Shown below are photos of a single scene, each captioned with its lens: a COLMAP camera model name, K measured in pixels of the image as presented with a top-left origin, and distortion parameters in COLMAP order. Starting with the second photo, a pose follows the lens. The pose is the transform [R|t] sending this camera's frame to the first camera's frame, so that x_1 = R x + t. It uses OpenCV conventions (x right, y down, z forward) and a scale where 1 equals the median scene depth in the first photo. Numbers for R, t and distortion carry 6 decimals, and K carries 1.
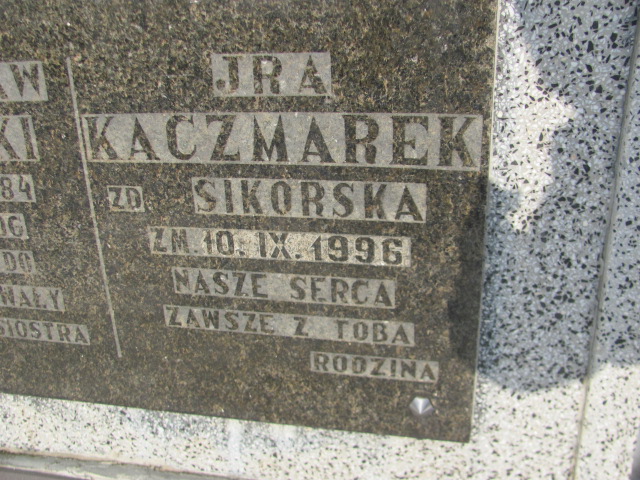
lens RADIAL K [[590.8, 0, 319.8], [0, 590.8, 238.2], [0, 0, 1]] dist [-0.082543, 0.000000]
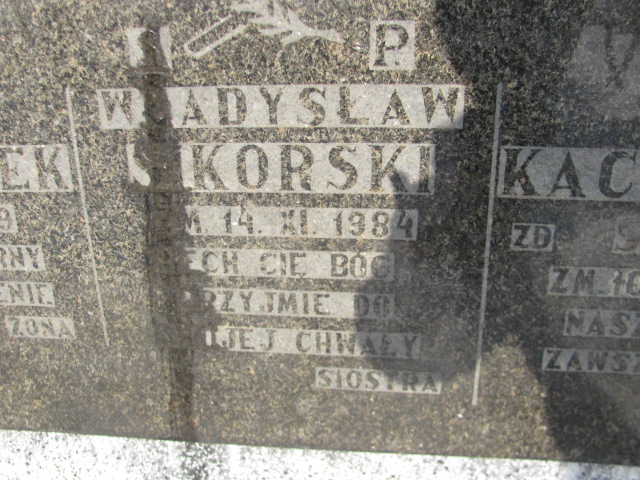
lens RADIAL K [[590.8, 0, 321.0], [0, 590.8, 242.8], [0, 0, 1]] dist [-0.082543, 0.000000]
pose [[0.995453, -0.008394, 0.094882, -0.734614], [0.009047, 0.999938, -0.006456, -0.054526], [-0.094822, 0.007285, 0.995468, 0.108183]]
